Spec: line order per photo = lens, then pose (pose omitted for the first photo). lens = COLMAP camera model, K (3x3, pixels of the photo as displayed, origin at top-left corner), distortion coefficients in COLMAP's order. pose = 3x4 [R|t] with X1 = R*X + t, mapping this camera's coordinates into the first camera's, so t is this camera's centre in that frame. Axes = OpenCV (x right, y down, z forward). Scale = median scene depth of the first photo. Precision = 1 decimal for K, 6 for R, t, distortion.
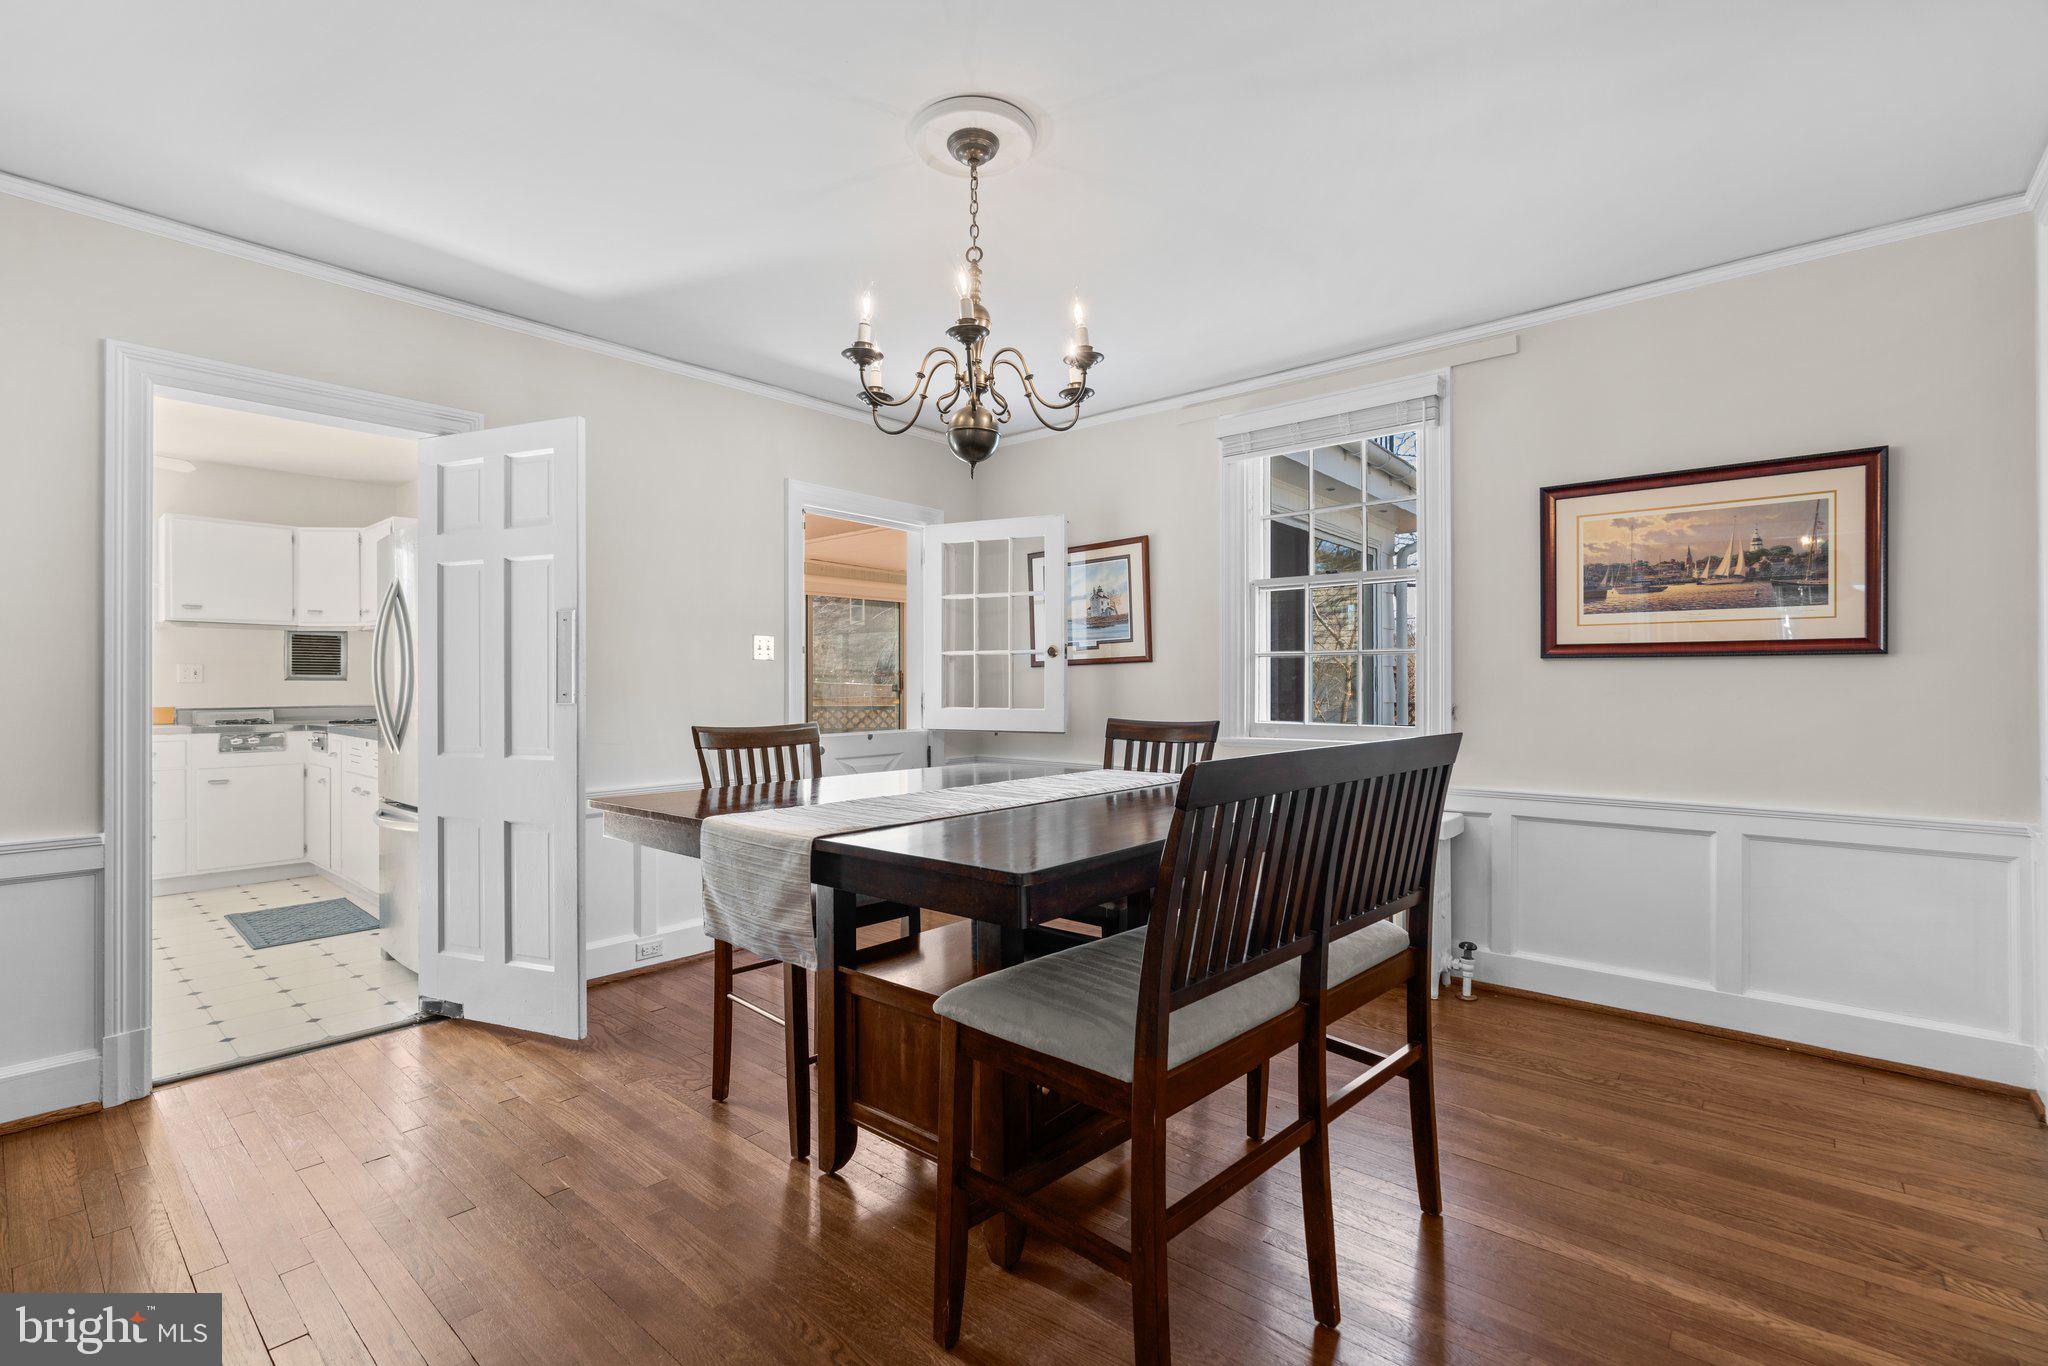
lens RADIAL K [[926.9, 0, 1020.6], [0, 926.9, 672.0], [0, 0, 1]] dist [-0.014830, 0.004720]
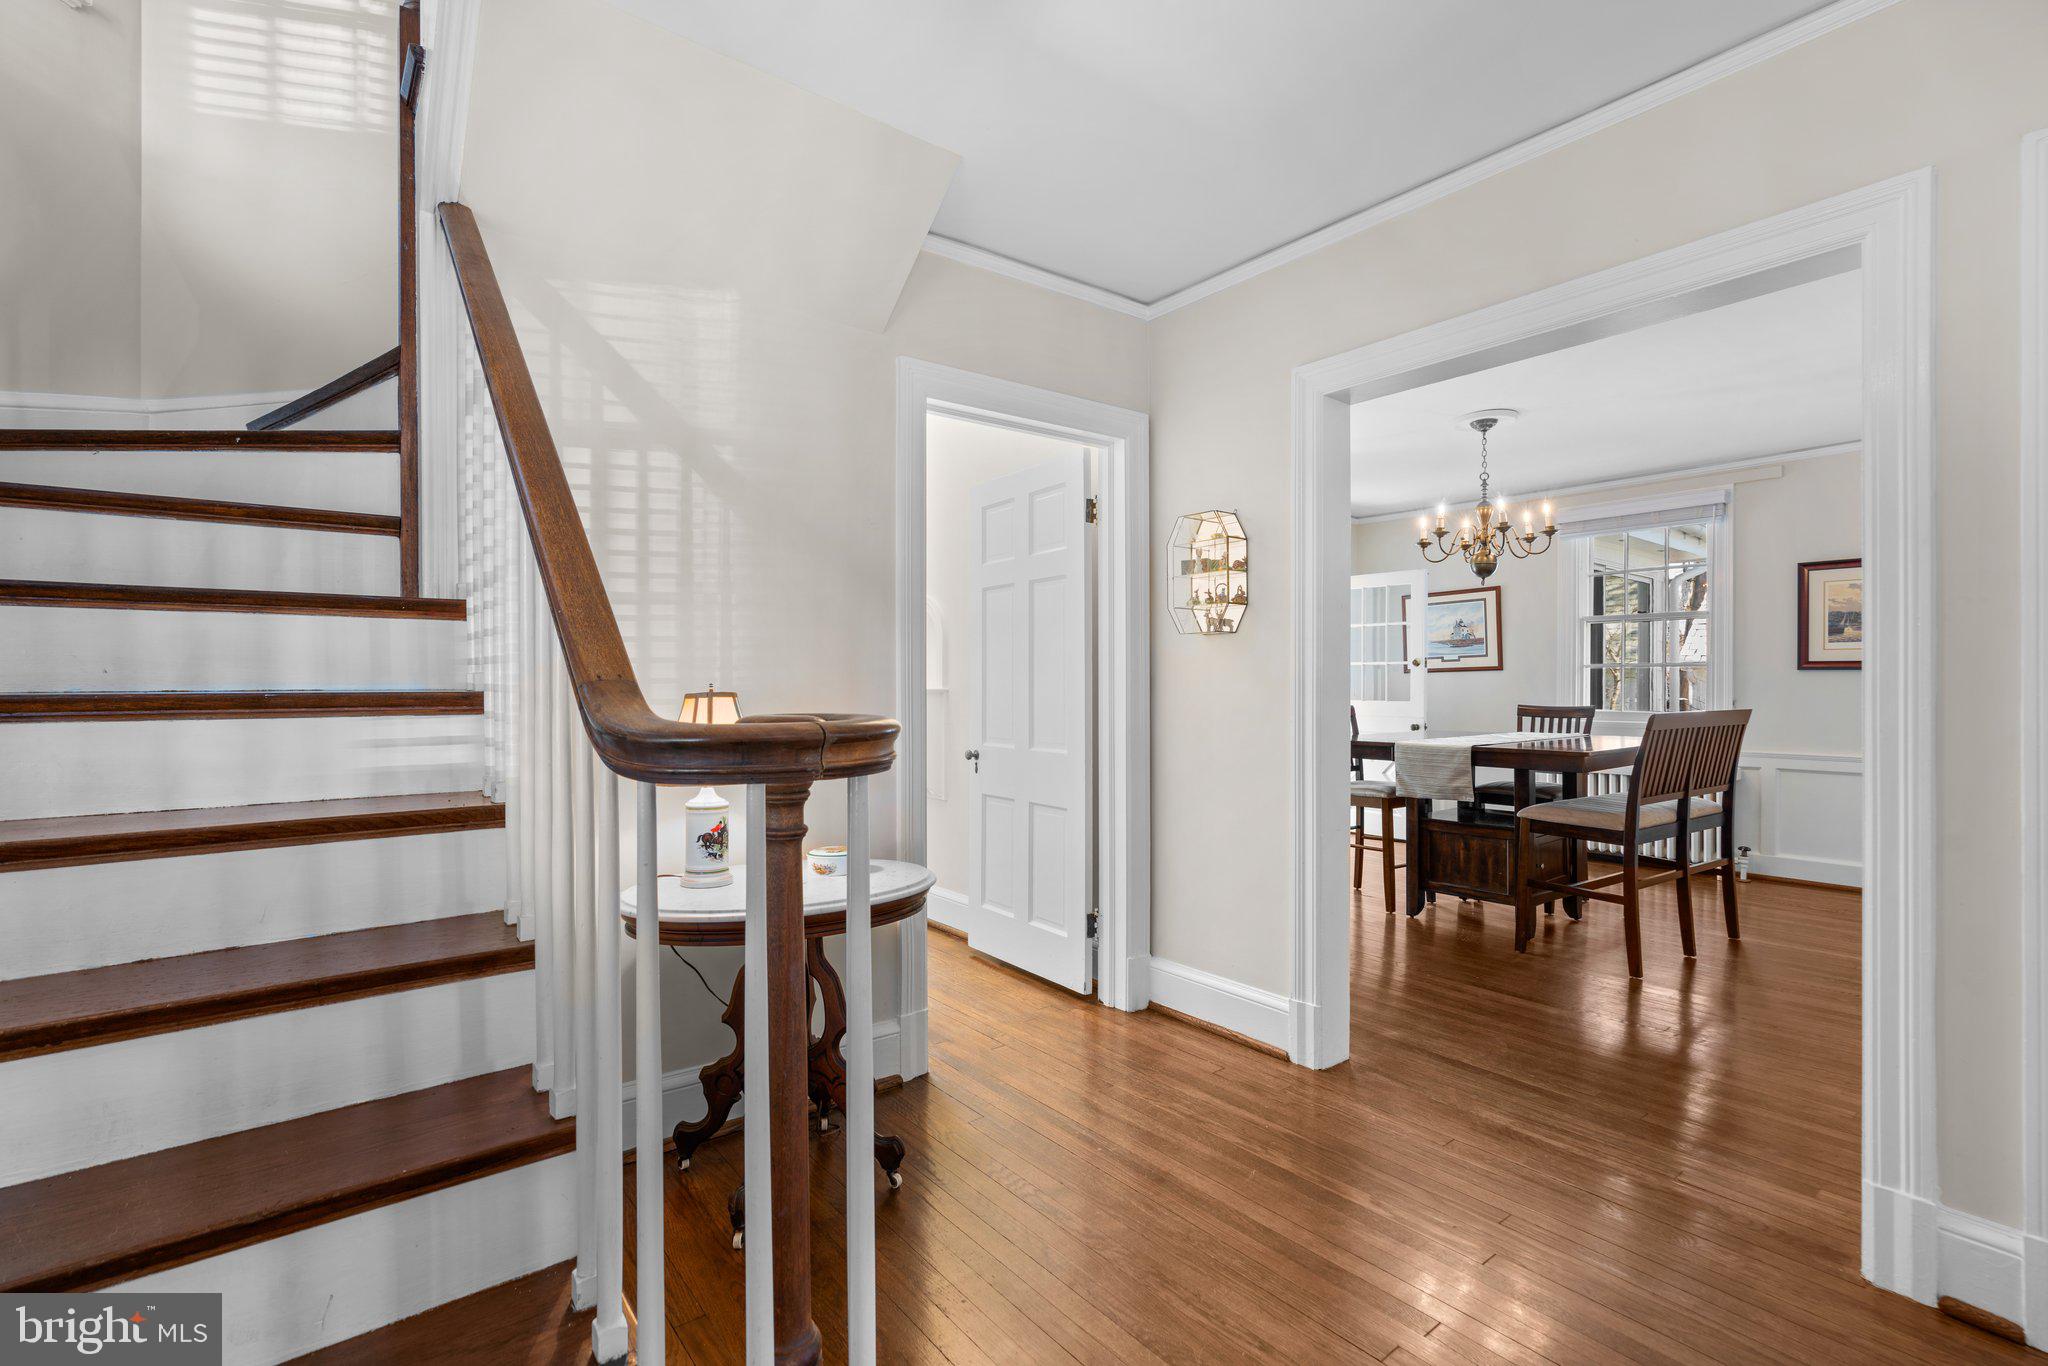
lens RADIAL K [[926.9, 0, 1019.1], [0, 926.9, 681.7], [0, 0, 1]] dist [-0.014830, 0.004720]
pose [[0.981042, 0.001519, -0.193791, -0.439727], [0.000471, 0.999948, 0.010222, -0.010842], [0.193797, -0.010119, 0.980990, -0.804349]]
